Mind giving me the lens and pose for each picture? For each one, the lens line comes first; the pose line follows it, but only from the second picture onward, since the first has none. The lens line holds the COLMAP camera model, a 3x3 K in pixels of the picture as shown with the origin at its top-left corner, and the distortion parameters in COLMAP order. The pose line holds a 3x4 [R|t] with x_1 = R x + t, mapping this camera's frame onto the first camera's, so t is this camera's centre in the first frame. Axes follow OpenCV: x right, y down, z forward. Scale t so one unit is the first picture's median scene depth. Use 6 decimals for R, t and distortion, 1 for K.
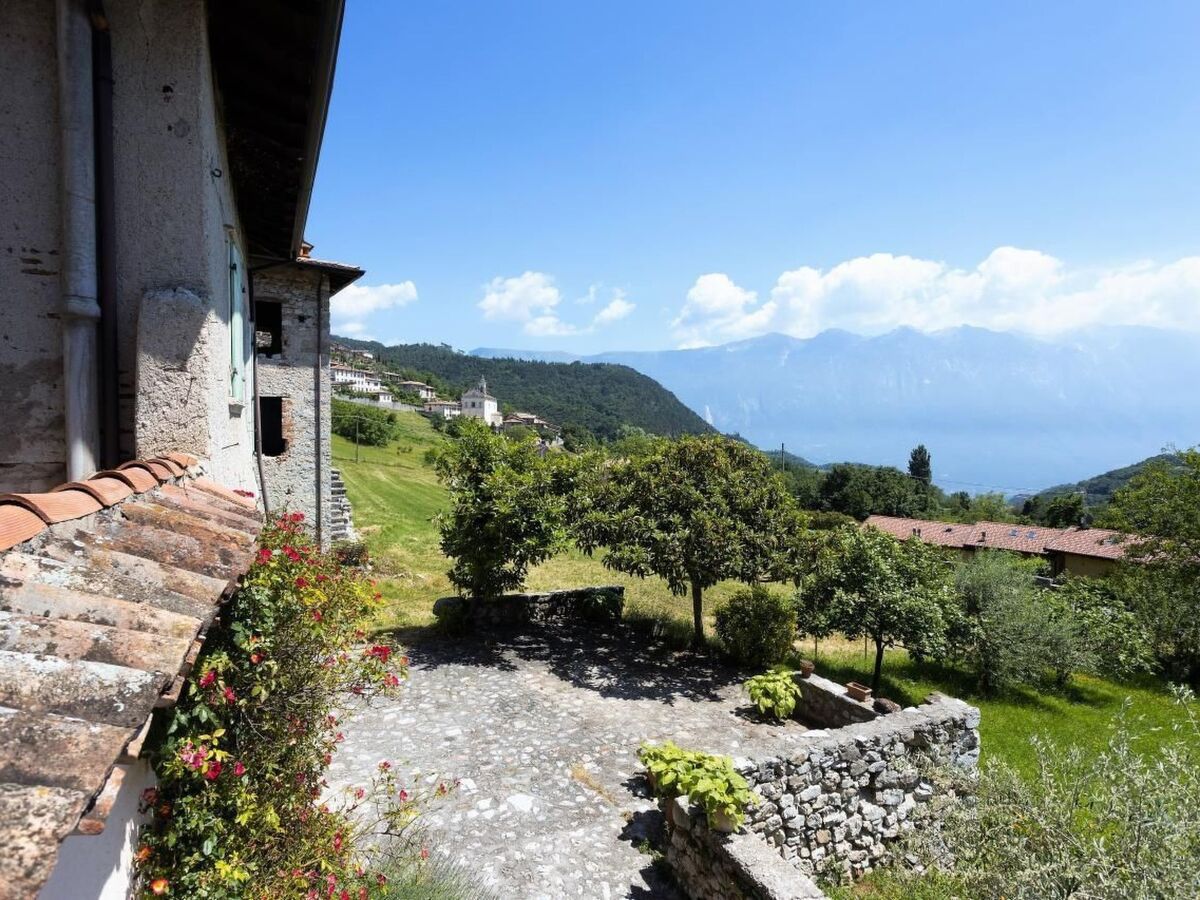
lens RADIAL K [[635.7, 0, 591.9], [0, 635.7, 449.7], [0, 0, 1]] dist [0.002773, 0.002376]
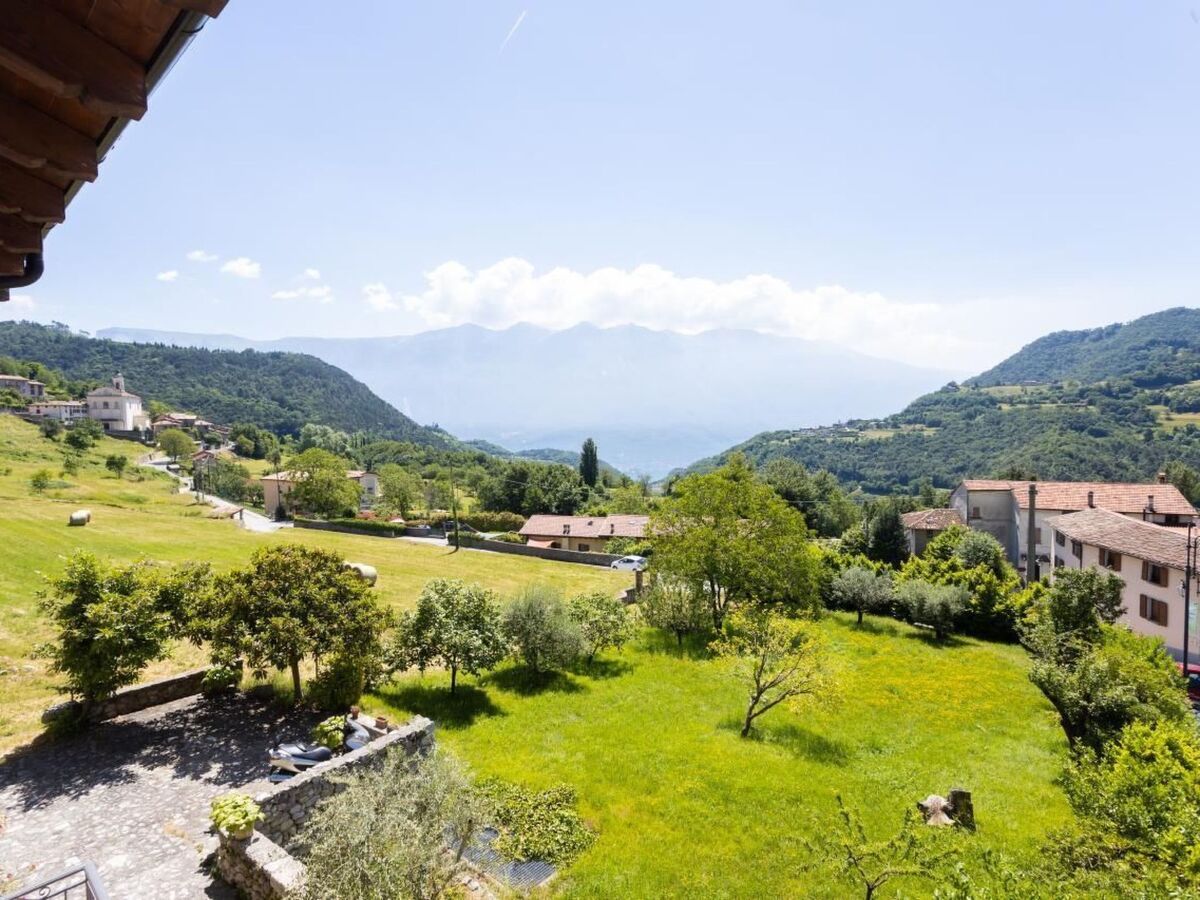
lens RADIAL K [[635.7, 0, 591.9], [0, 635.7, 449.7], [0, 0, 1]] dist [0.002773, 0.002376]
pose [[0.894158, -0.043605, 0.445623, 0.039921], [0.037049, 0.999039, 0.023418, -0.062376], [-0.446216, -0.004429, 0.894914, -0.128688]]
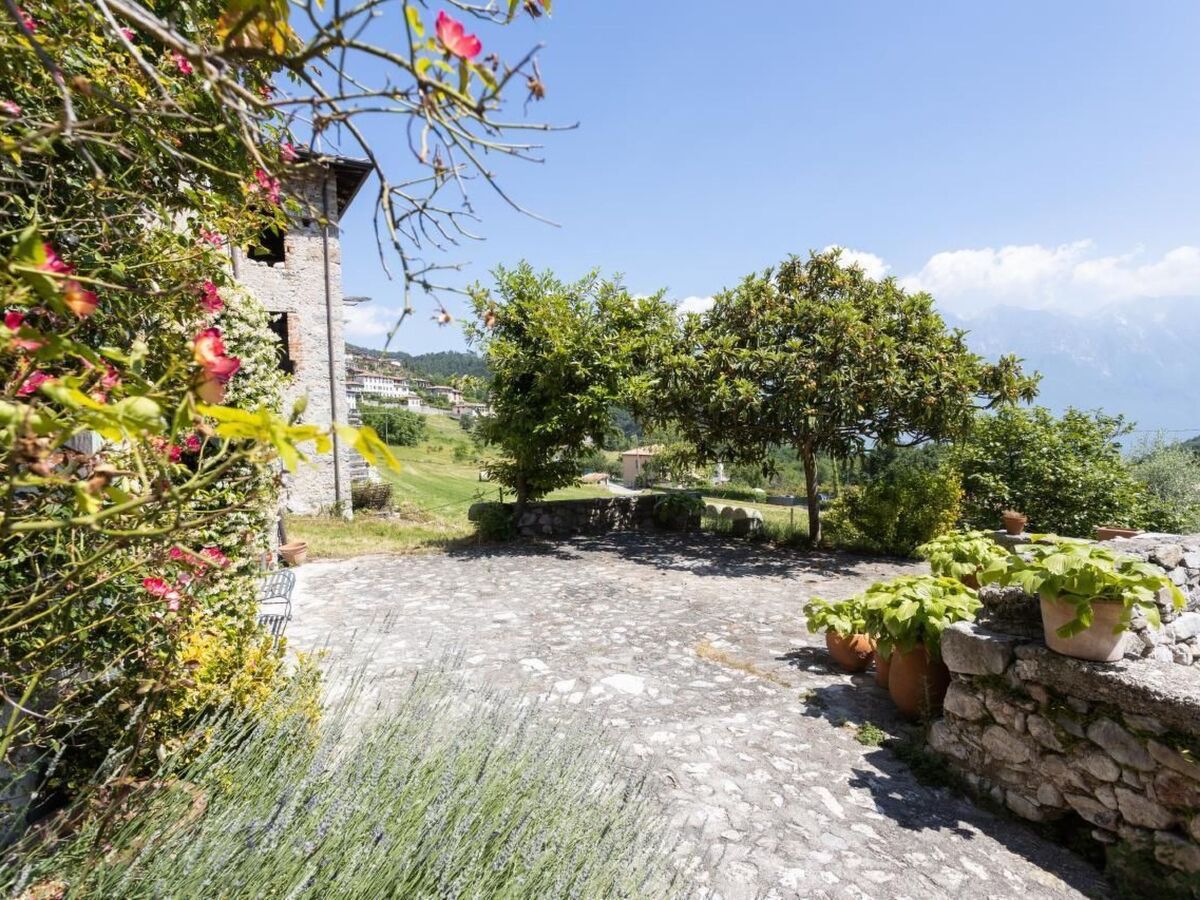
lens RADIAL K [[635.7, 0, 591.9], [0, 635.7, 449.7], [0, 0, 1]] dist [0.002773, 0.002376]
pose [[0.998155, -0.041148, -0.044655, -0.016475], [0.041043, 0.999152, -0.003254, 0.051529], [0.044751, 0.001416, 0.998997, 0.061543]]
